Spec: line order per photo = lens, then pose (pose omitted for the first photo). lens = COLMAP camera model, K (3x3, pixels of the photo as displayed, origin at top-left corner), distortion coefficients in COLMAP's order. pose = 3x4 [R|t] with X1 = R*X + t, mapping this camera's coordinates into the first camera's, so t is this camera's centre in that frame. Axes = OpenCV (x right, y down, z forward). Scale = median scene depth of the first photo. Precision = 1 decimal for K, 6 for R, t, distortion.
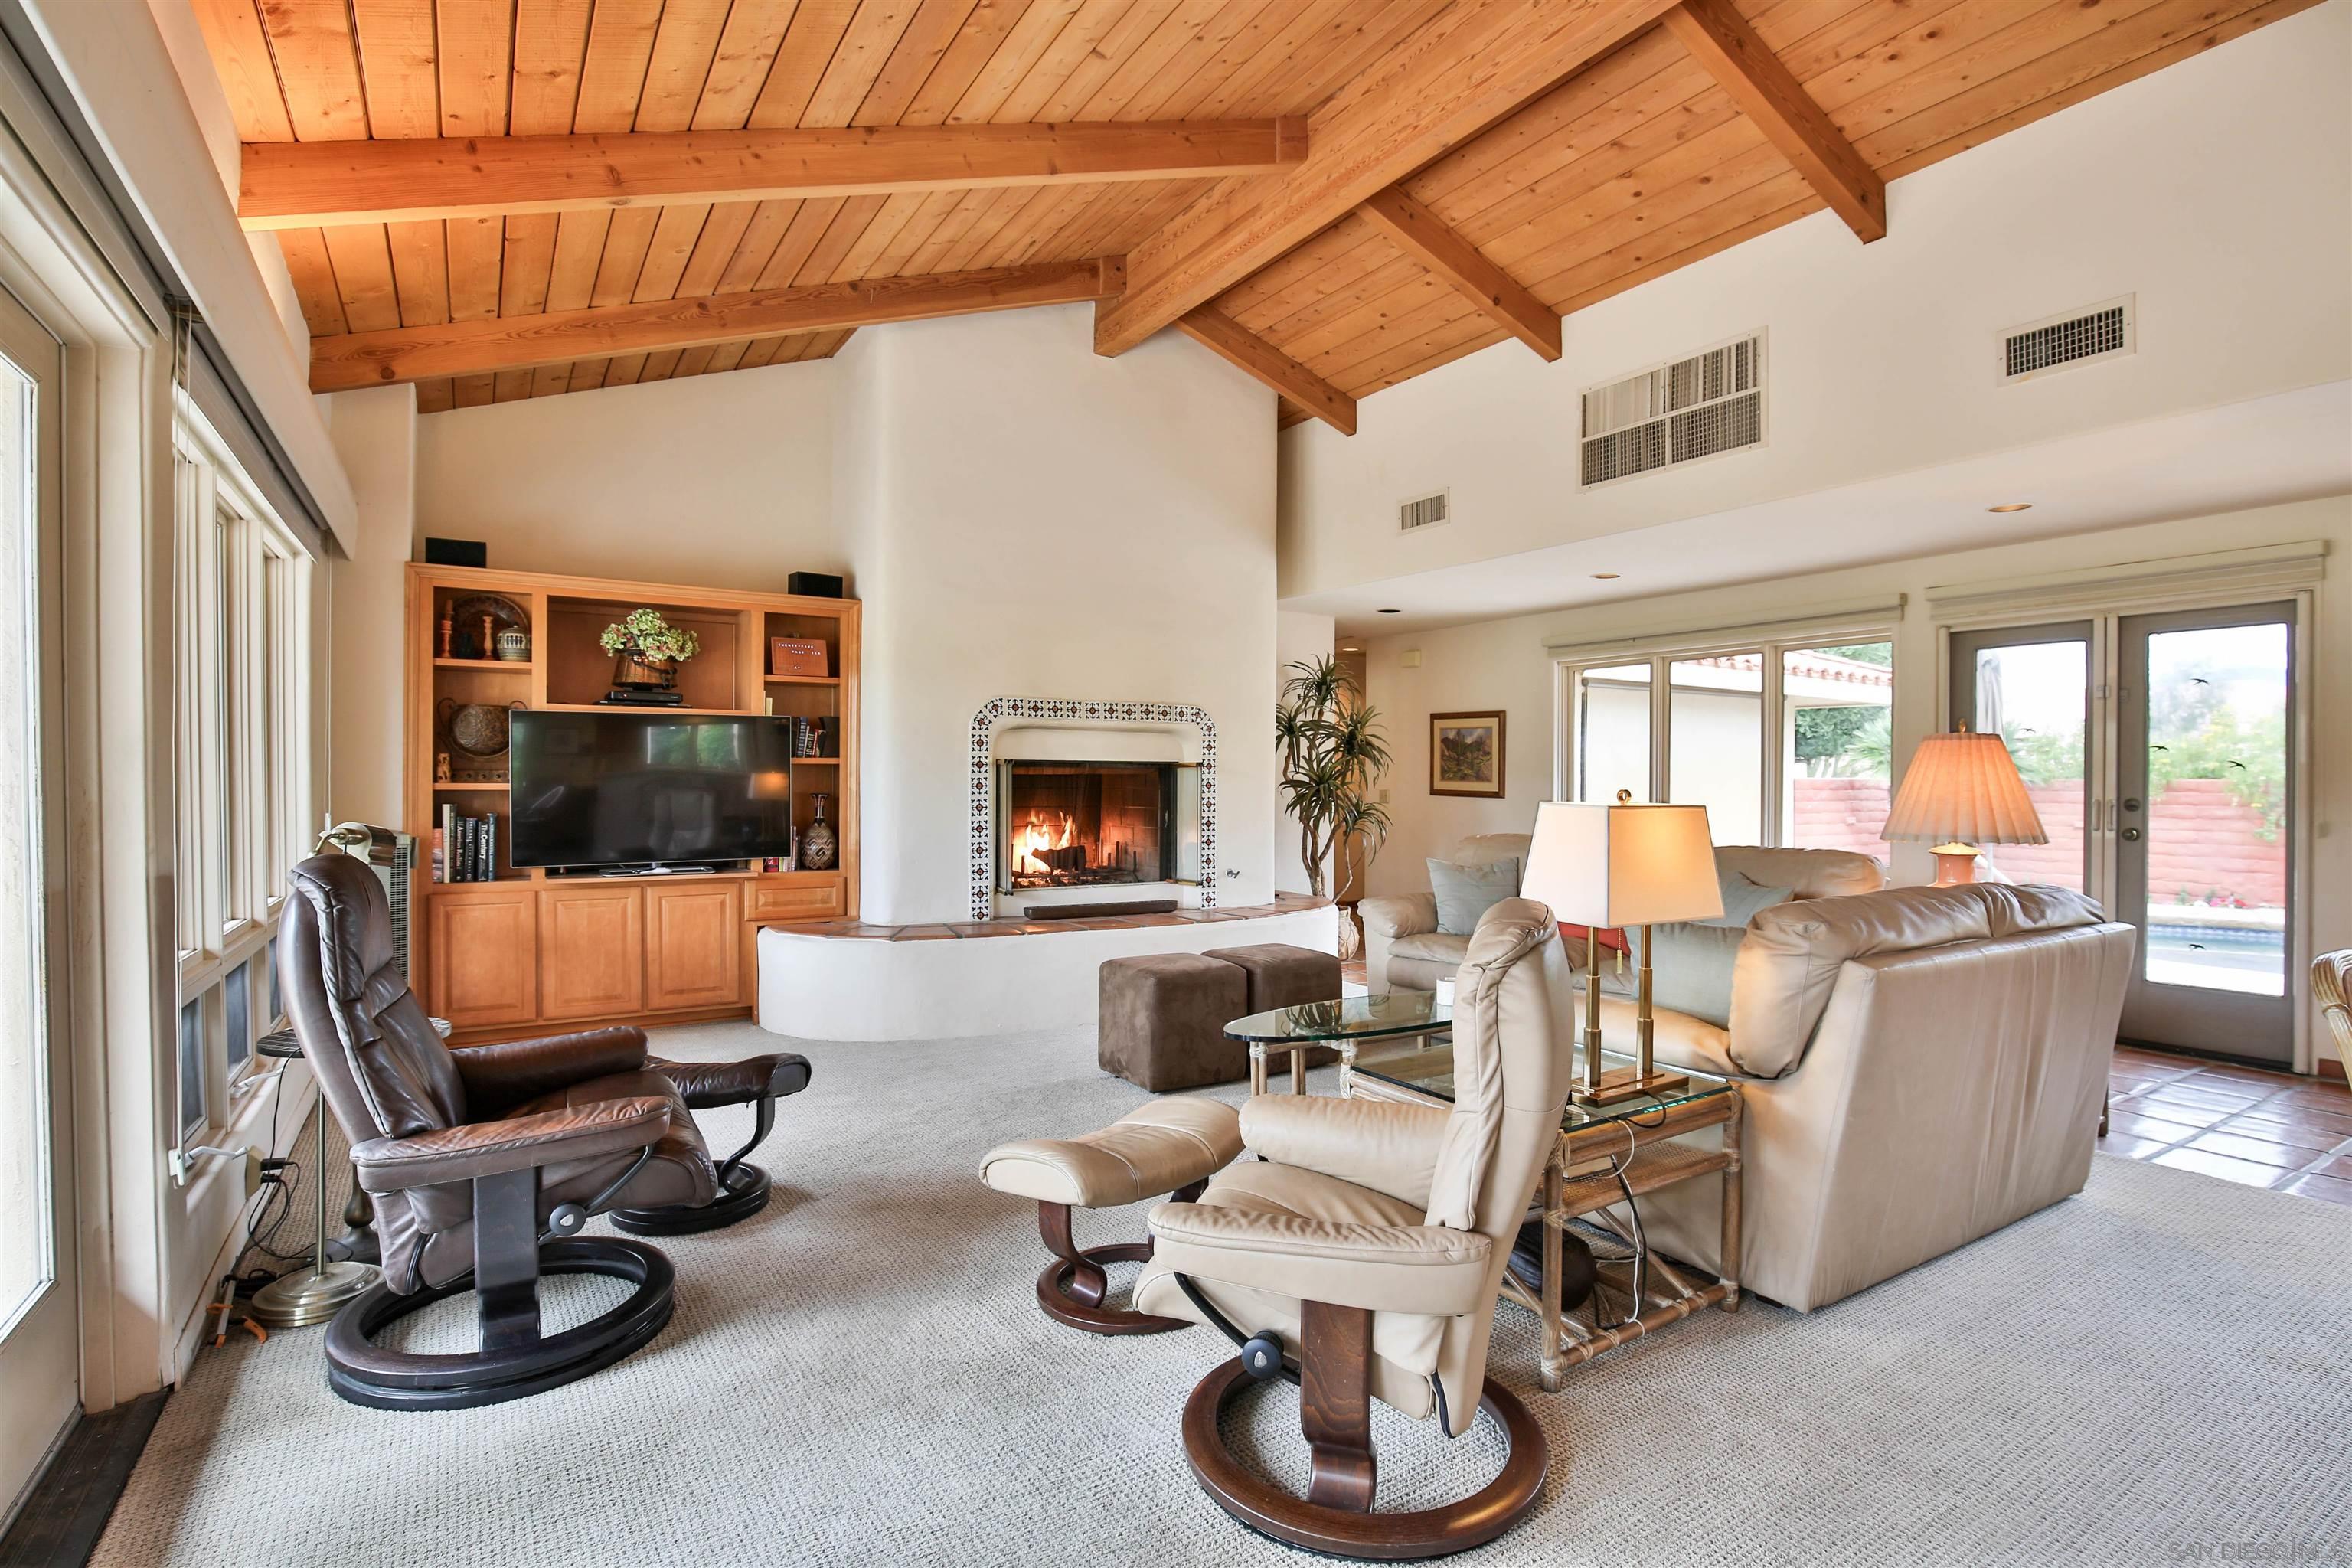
lens RADIAL K [[1145.3, 0, 1183.8], [0, 1145.3, 783.7], [0, 0, 1]] dist [-0.035657, 0.007682]
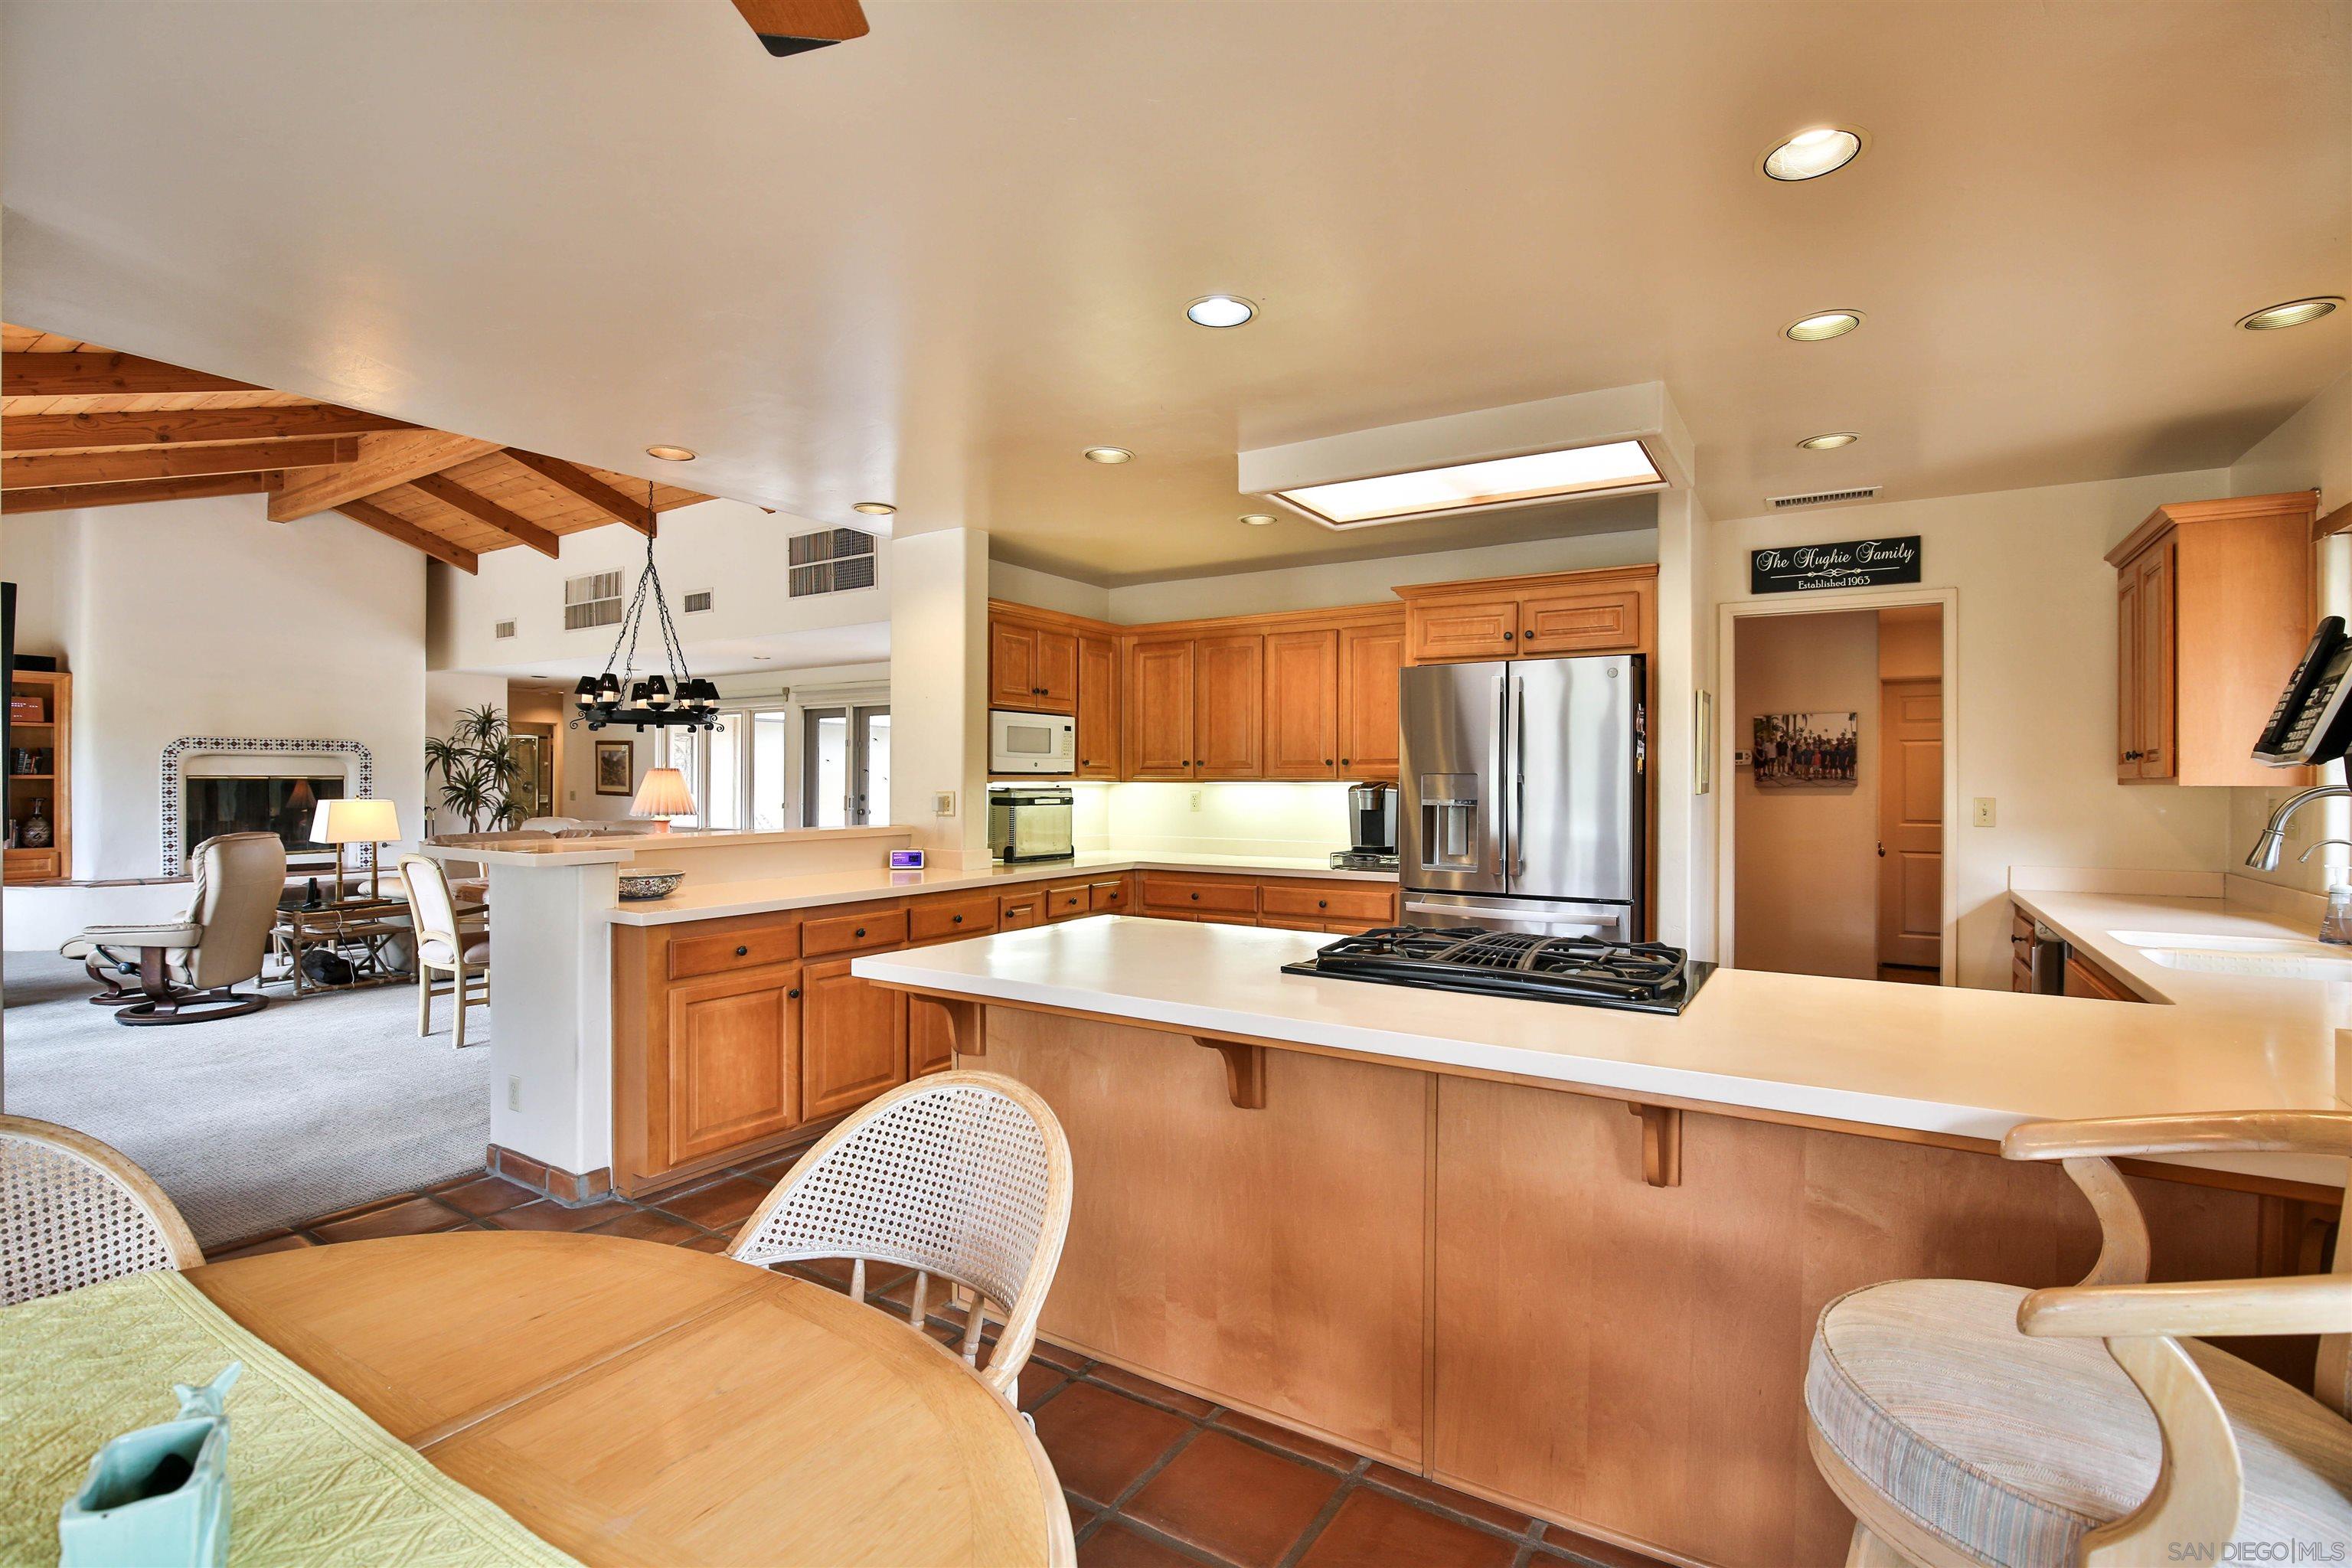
lens RADIAL K [[1074.1, 0, 1184.1], [0, 1074.1, 782.3], [0, 0, 1]] dist [-0.038496, 0.007342]
pose [[0.899479, -0.003888, 0.436946, 0.472548], [0.003081, 0.999992, 0.002555, -0.011735], [-0.436952, -0.000952, 0.899484, -0.953392]]
